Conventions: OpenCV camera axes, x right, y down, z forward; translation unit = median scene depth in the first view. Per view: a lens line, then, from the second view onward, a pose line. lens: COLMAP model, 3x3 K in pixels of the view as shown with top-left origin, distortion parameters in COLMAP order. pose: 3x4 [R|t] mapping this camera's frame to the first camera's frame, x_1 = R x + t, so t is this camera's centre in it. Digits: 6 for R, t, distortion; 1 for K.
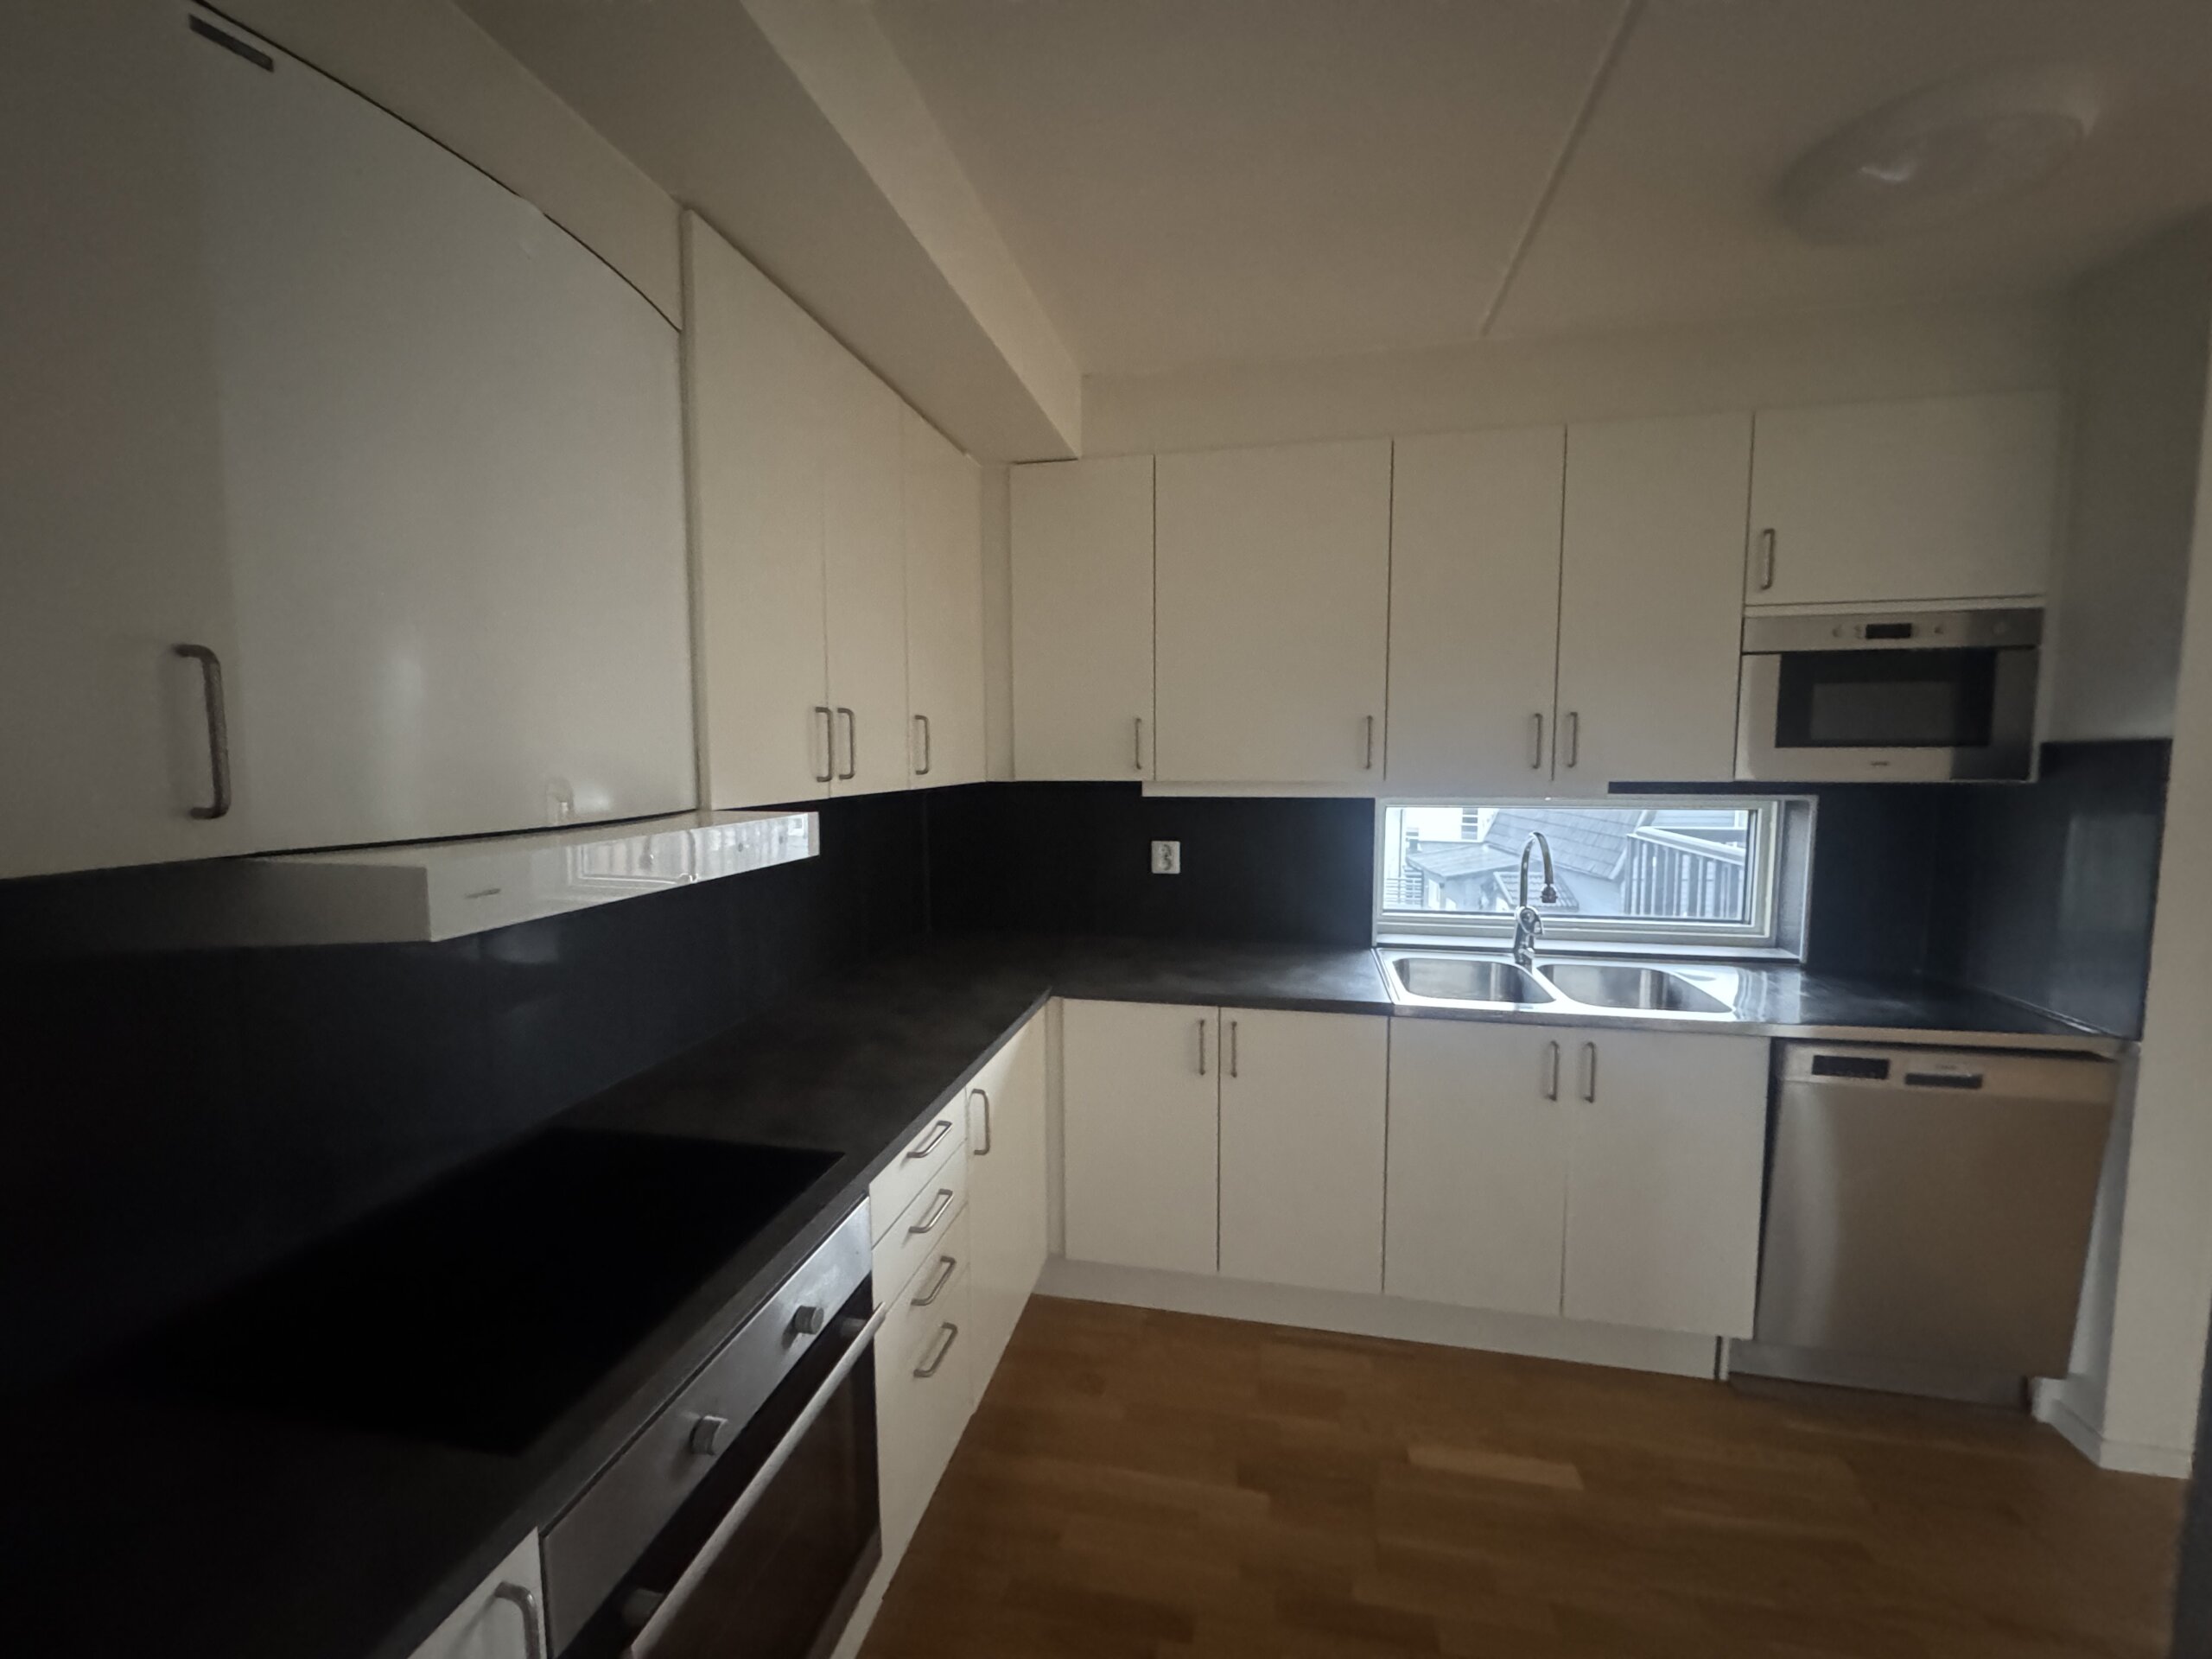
lens RADIAL K [[882.0, 0, 1100.7], [0, 882.0, 825.9], [0, 0, 1]] dist [-0.005598, -0.000355]
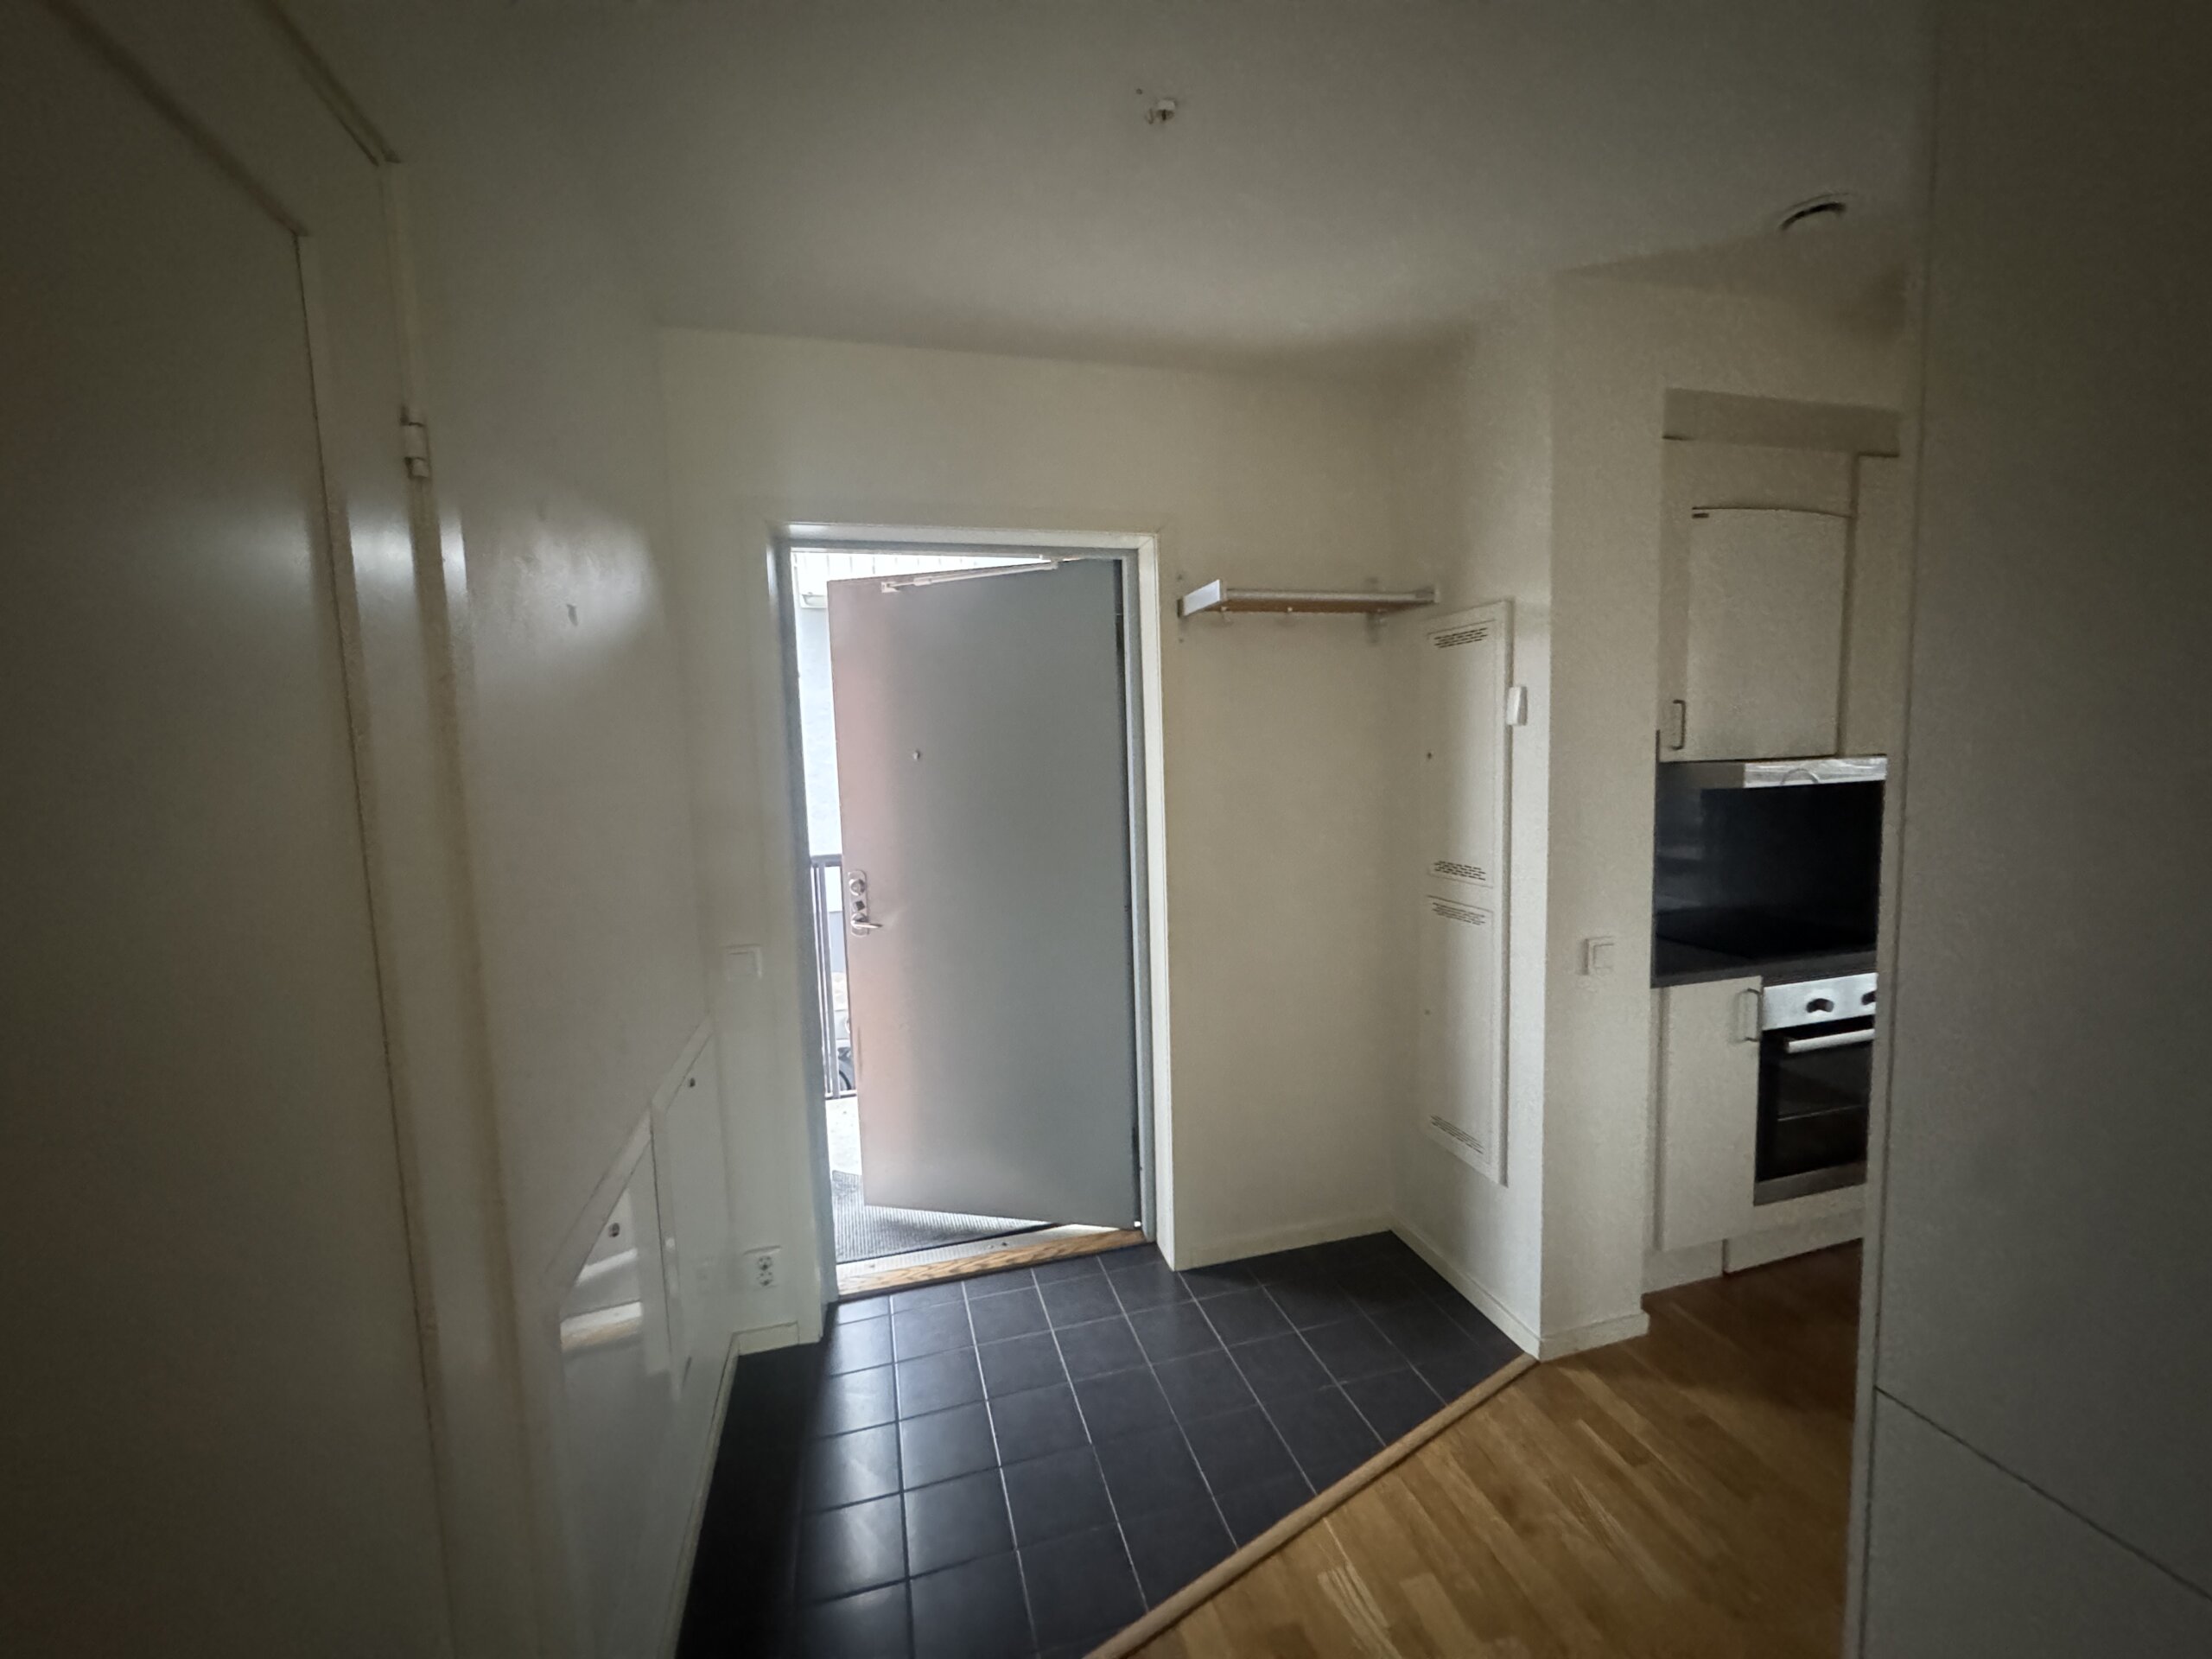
lens RADIAL K [[879.5, 0, 1116.4], [0, 879.5, 835.0], [0, 0, 1]] dist [-0.002136, -0.000161]
pose [[0.474649, 0.069865, -0.877398, 0.339535], [-0.045274, 0.997463, 0.054933, 0.081704], [0.879010, 0.013649, 0.476608, -0.895480]]
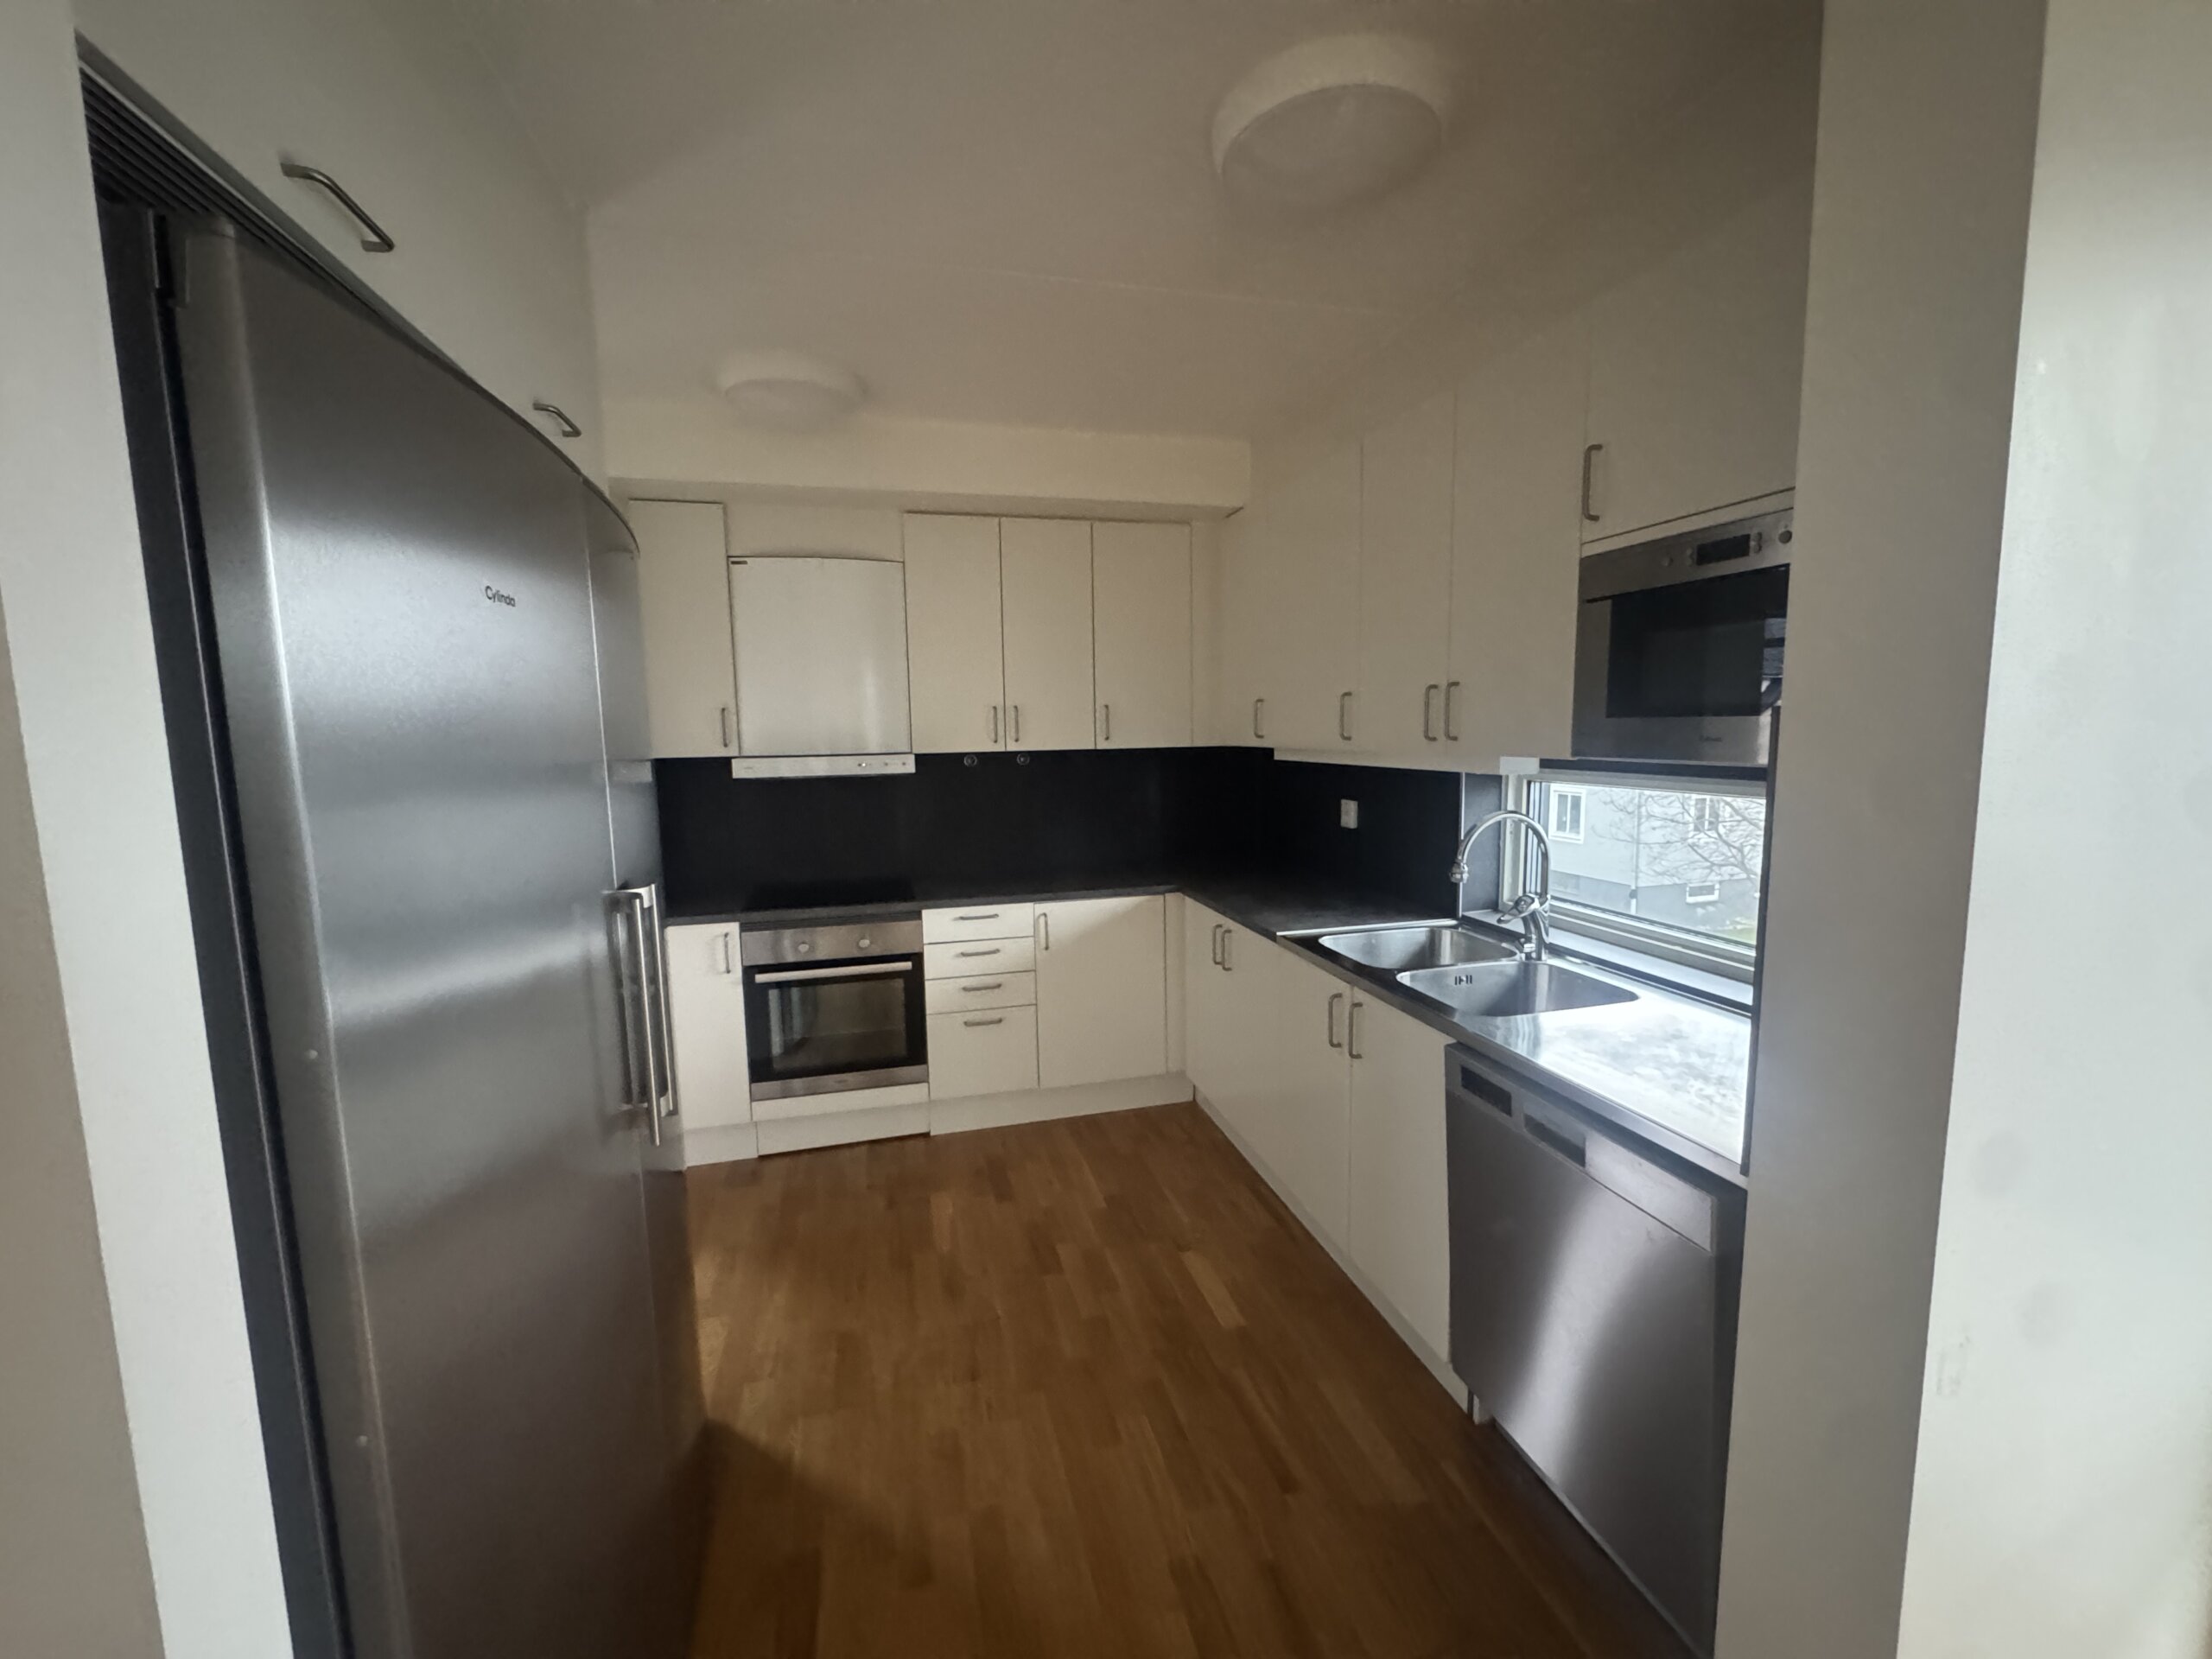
lens RADIAL K [[882.0, 0, 1100.7], [0, 882.0, 825.9], [0, 0, 1]] dist [-0.005598, -0.000355]
pose [[0.444787, 0.097595, -0.890303, 1.303039], [-0.063073, 0.994991, 0.077560, -0.025048], [0.893413, 0.021656, 0.448715, 0.240429]]
